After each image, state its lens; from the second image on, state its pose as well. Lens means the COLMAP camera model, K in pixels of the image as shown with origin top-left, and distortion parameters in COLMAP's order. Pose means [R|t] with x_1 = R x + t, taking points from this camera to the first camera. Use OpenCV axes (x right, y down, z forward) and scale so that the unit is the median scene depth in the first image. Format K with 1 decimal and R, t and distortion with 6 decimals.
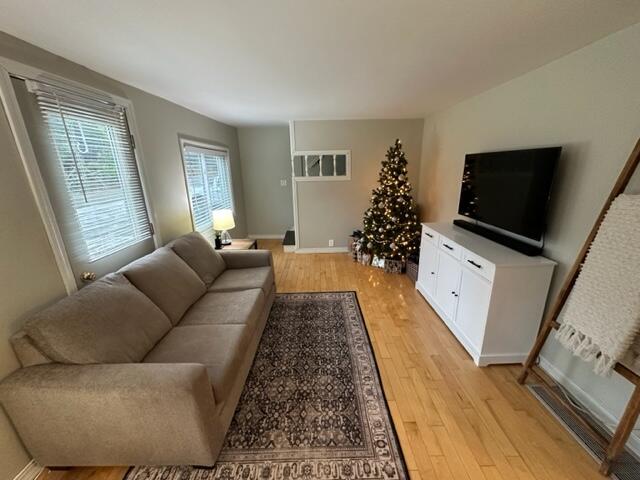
lens RADIAL K [[254.8, 0, 321.3], [0, 254.8, 240.4], [0, 0, 1]] dist [-0.001830, -0.000164]
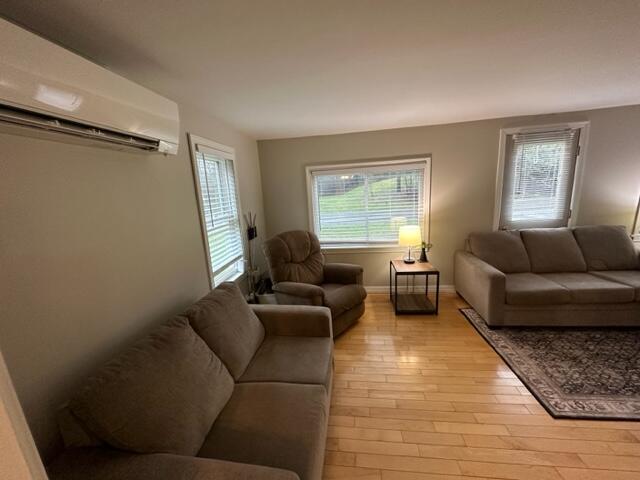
lens RADIAL K [[254.8, 0, 320.1], [0, 254.8, 241.0], [0, 0, 1]] dist [-0.001830, -0.000164]
pose [[-0.118516, 0.241187, -0.963215, 1.028674], [-0.211283, 0.941711, 0.261800, 0.020342], [0.970213, 0.234538, -0.060649, -0.214699]]
